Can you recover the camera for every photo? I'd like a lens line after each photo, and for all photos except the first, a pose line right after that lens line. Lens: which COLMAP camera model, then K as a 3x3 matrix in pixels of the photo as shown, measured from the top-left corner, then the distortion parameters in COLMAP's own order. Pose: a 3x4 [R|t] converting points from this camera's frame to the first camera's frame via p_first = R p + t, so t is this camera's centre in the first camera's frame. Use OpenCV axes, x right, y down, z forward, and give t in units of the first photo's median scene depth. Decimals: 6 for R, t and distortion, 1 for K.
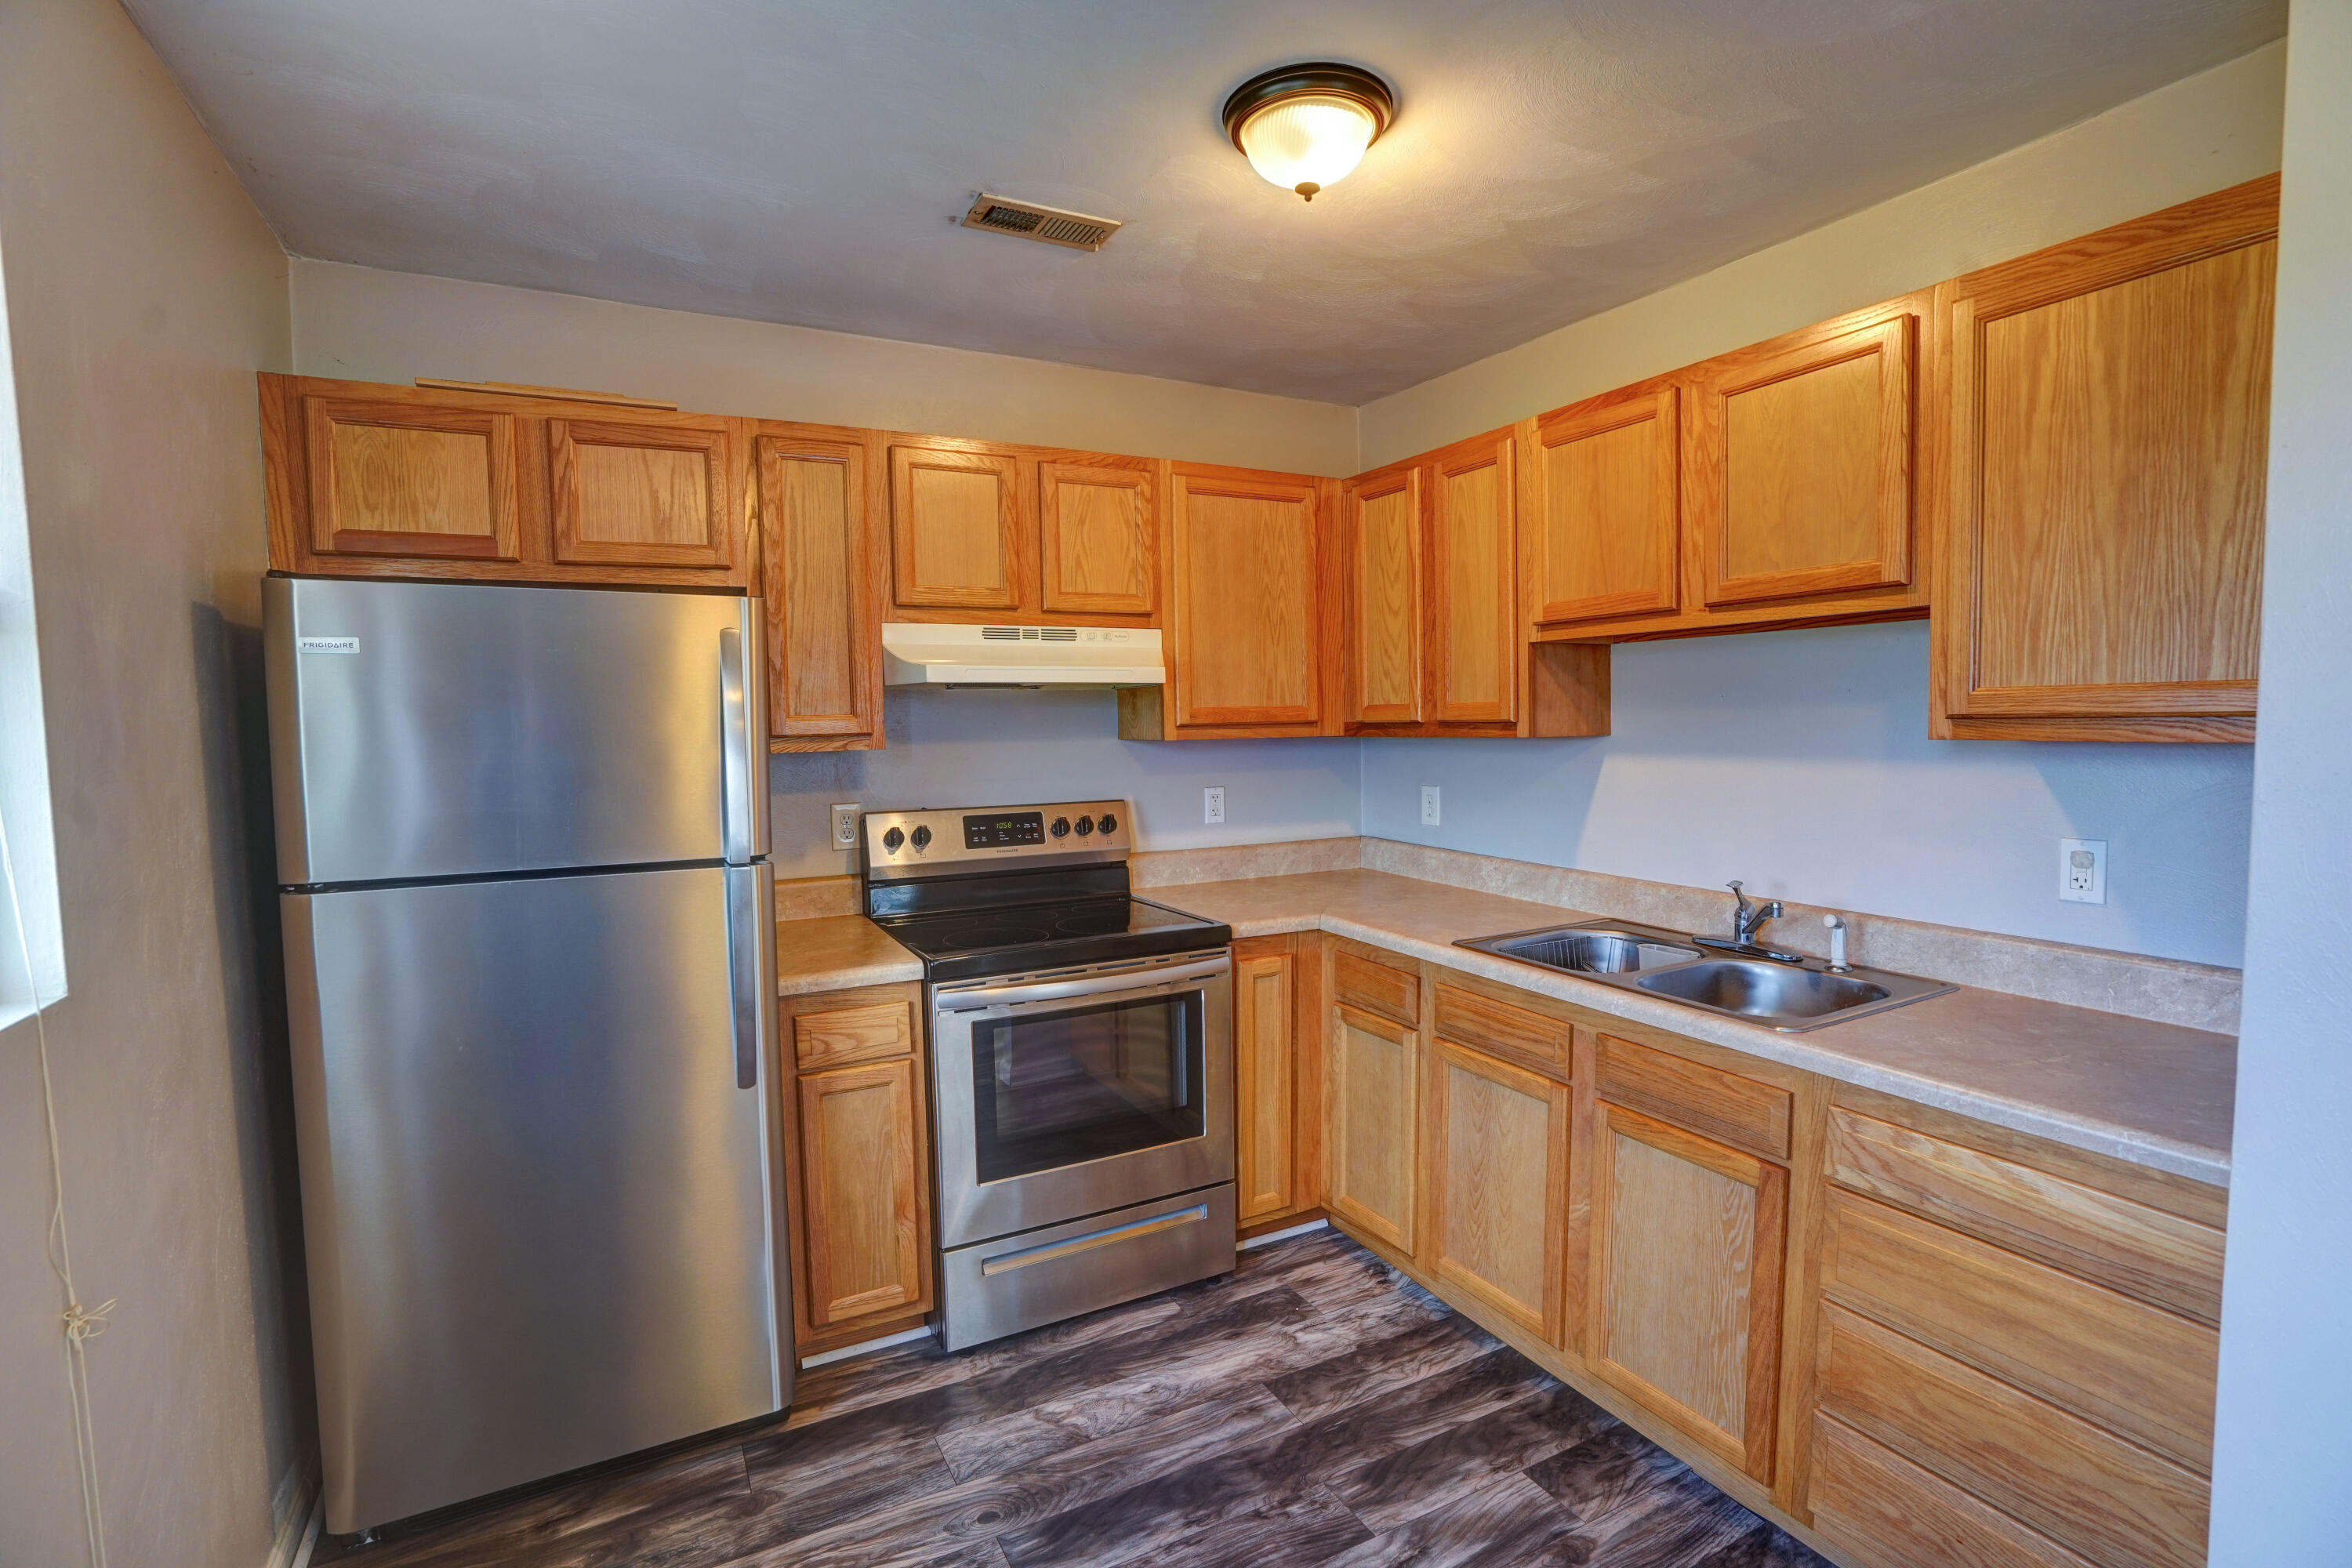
lens RADIAL K [[1084.1, 0, 1176.0], [0, 1084.1, 784.0], [0, 0, 1]] dist [-0.069454, 0.030399]
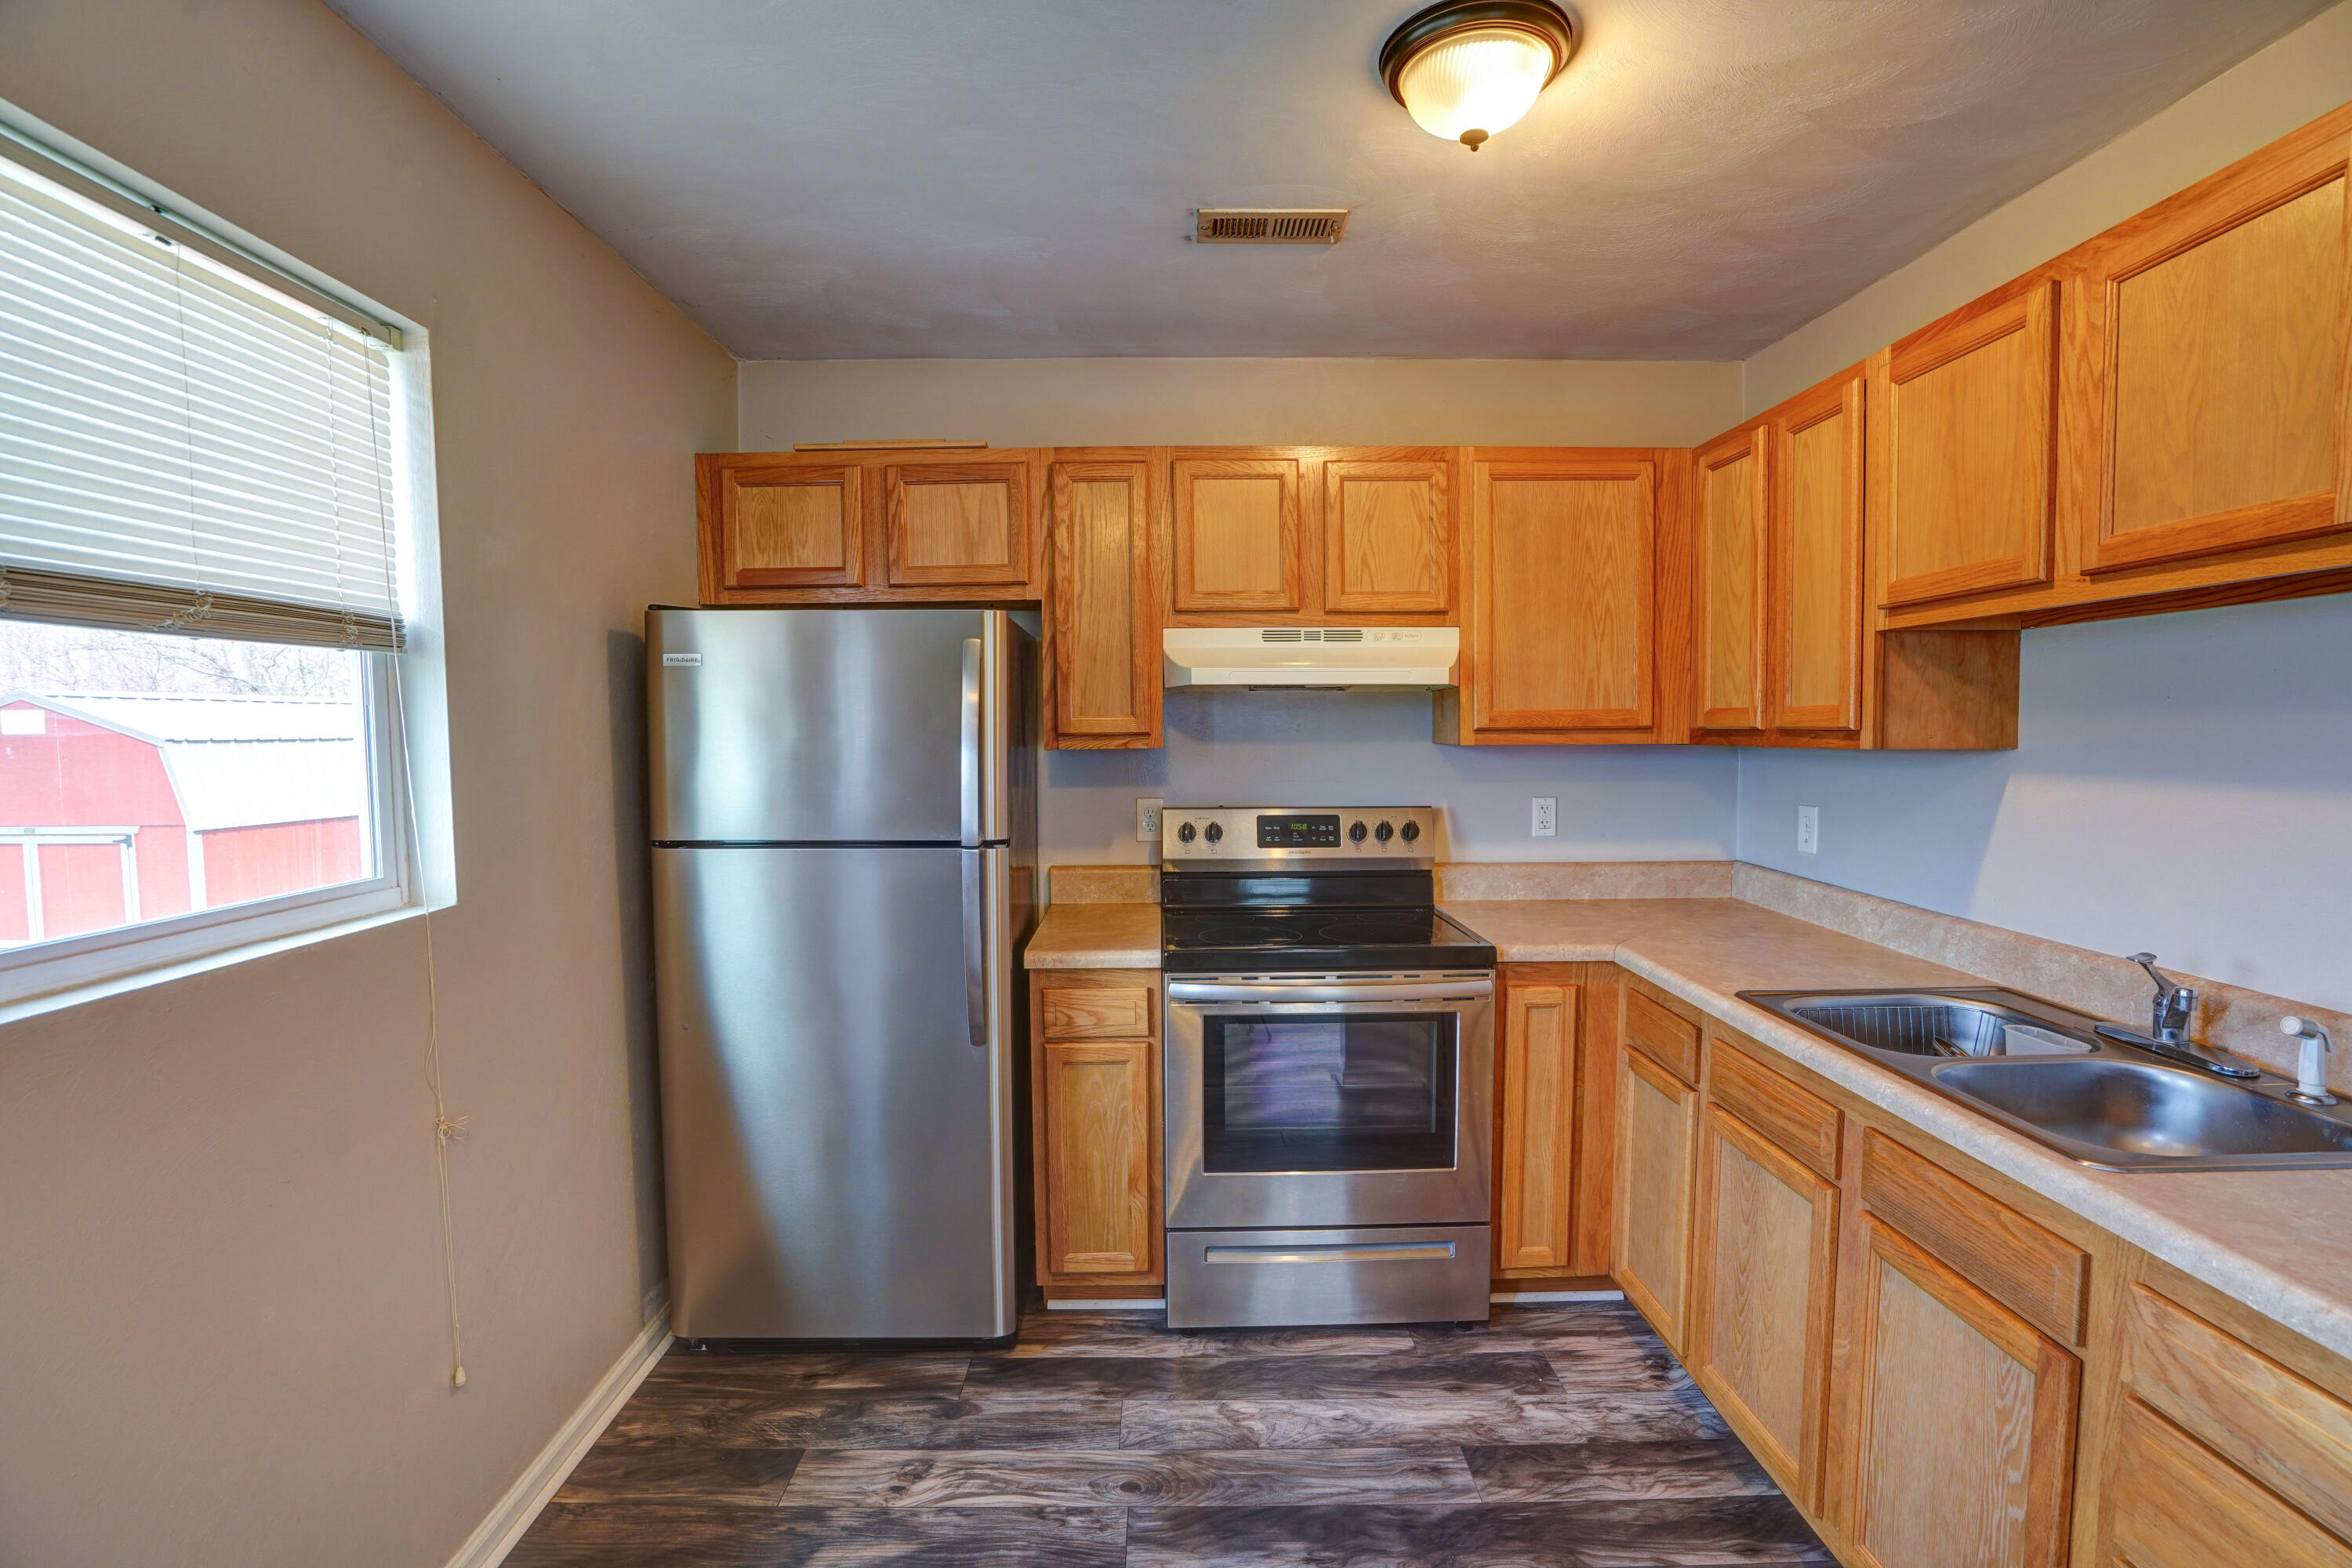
lens RADIAL K [[1080.8, 0, 1176.0], [0, 1080.8, 784.0], [0, 0, 1]] dist [-0.060048, 0.019901]
pose [[0.887982, 0.034082, -0.458614, 0.255205], [-0.034746, 0.999372, 0.006993, -0.005433], [0.458565, 0.009725, 0.888608, 0.070697]]
